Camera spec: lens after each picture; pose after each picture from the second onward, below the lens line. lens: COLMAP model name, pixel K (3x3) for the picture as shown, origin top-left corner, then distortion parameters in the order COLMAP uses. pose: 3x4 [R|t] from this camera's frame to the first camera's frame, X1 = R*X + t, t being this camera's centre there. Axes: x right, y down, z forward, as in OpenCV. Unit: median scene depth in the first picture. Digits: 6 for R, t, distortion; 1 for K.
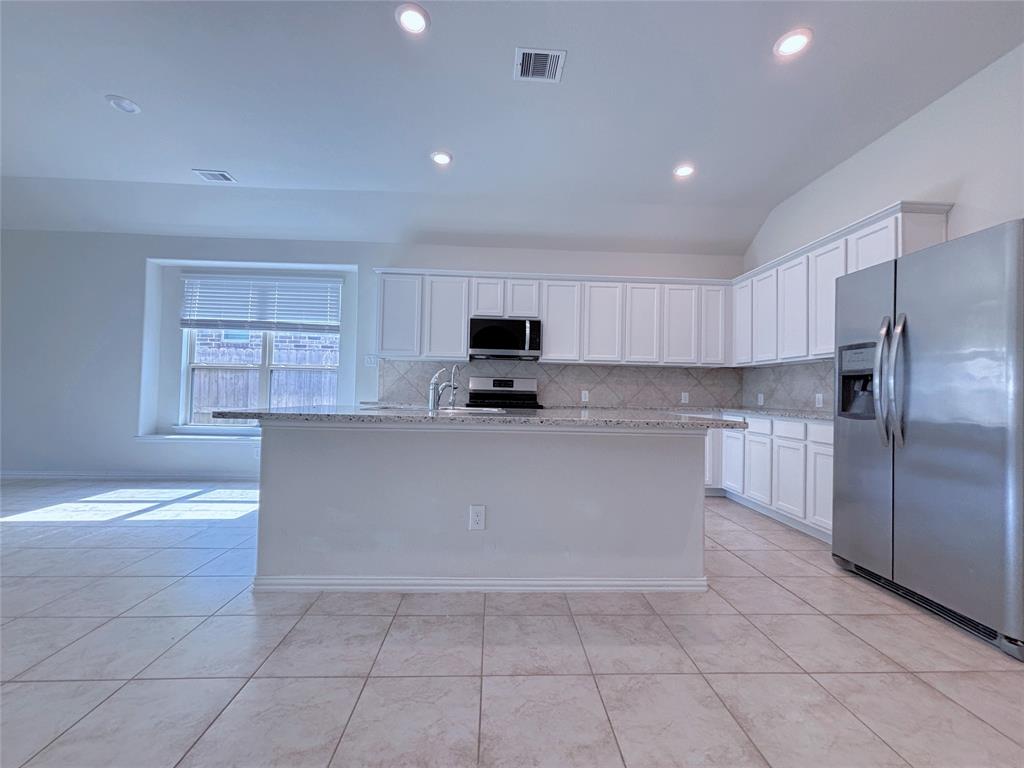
lens RADIAL K [[413.1, 0, 512.7], [0, 413.1, 382.0], [0, 0, 1]] dist [0.000986, -0.000184]
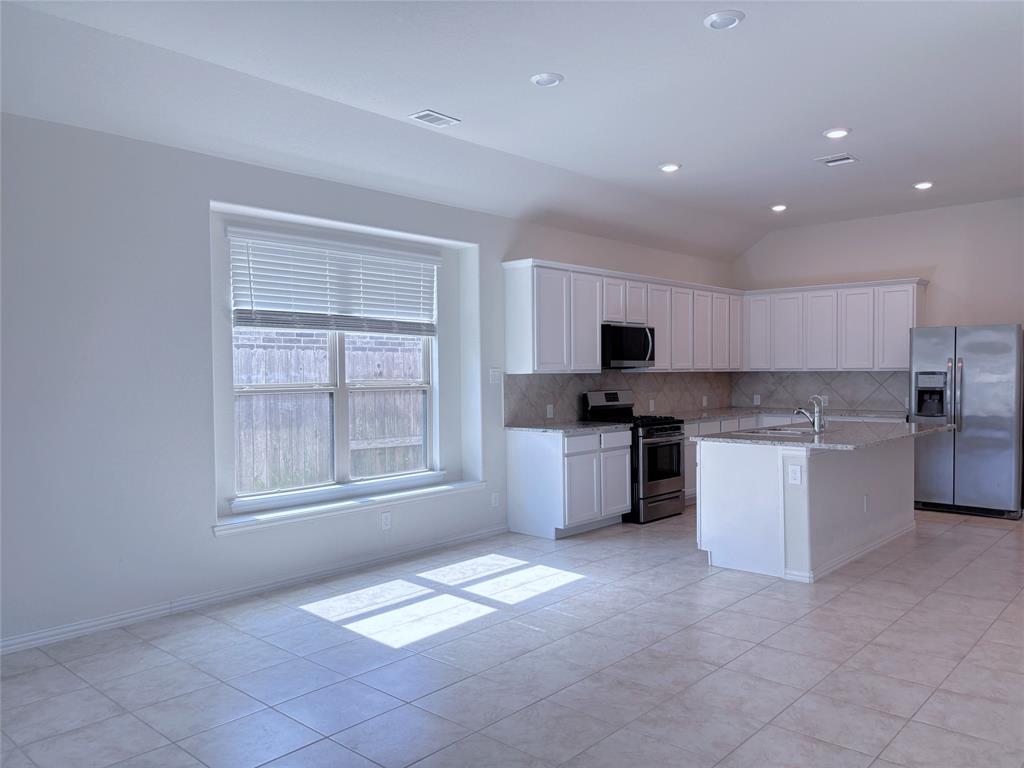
lens RADIAL K [[771.5, 0, 513.7], [0, 771.5, 390.8], [0, 0, 1]] dist [0.044284, -0.041981]
pose [[0.704146, -0.044583, 0.708655, -1.381163], [0.003985, 0.998259, 0.058843, -0.110831], [-0.710044, -0.038610, 0.703098, -0.010886]]
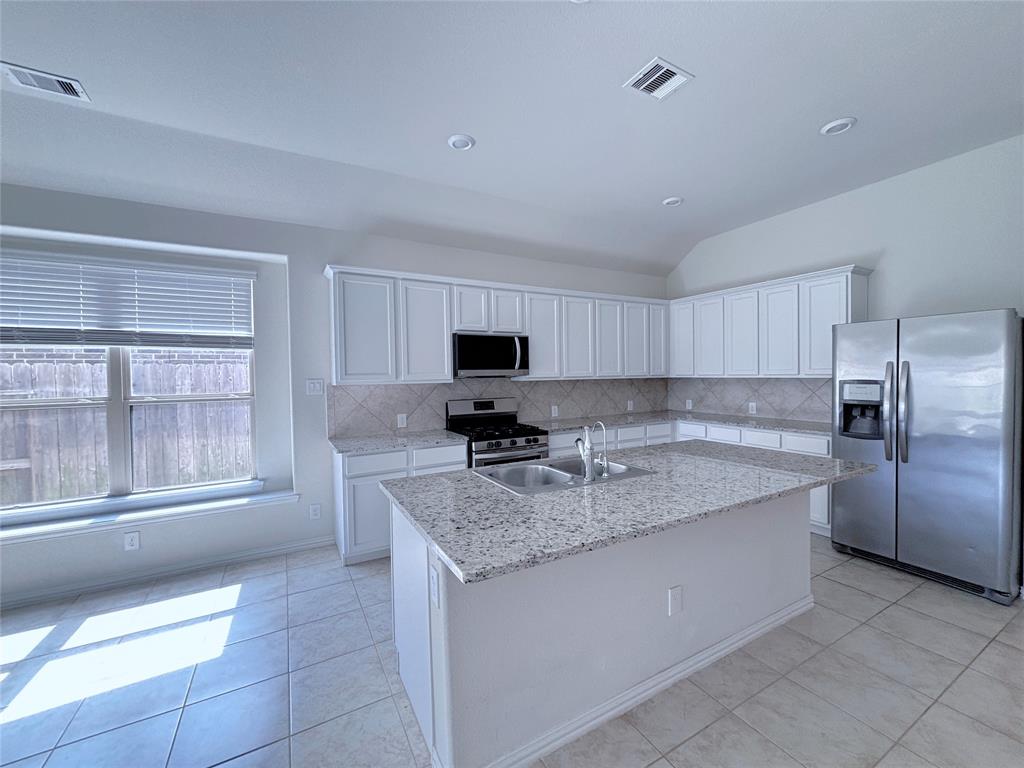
lens RADIAL K [[409.8, 0, 513.6], [0, 409.8, 383.0], [0, 0, 1]] dist [0.000574, 0.000204]
pose [[0.895090, -0.044776, 0.443632, -0.369966], [0.023333, 0.998286, 0.053681, -0.094480], [-0.445275, -0.037698, 0.894600, 0.182402]]
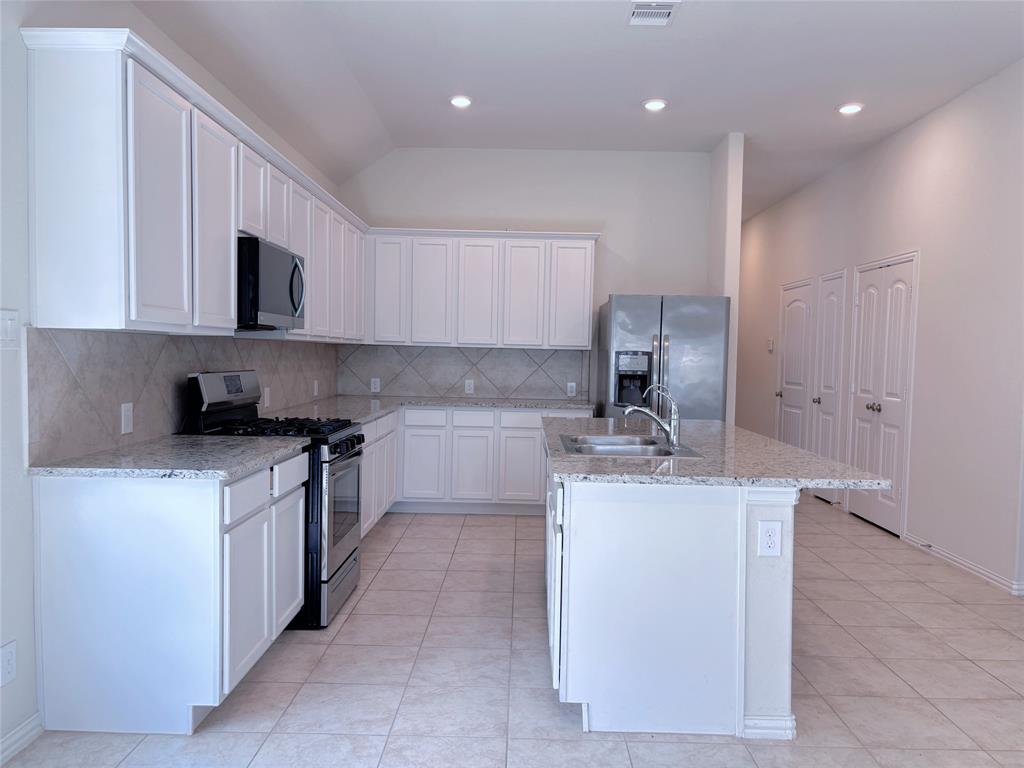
lens RADIAL K [[771.5, 0, 513.7], [0, 771.5, 390.8], [0, 0, 1]] dist [0.044284, -0.041981]
pose [[0.056433, -0.068653, 0.996043, -0.888633], [-0.045841, 0.996403, 0.071275, -0.066519], [-0.997353, -0.049681, 0.053083, 0.664310]]
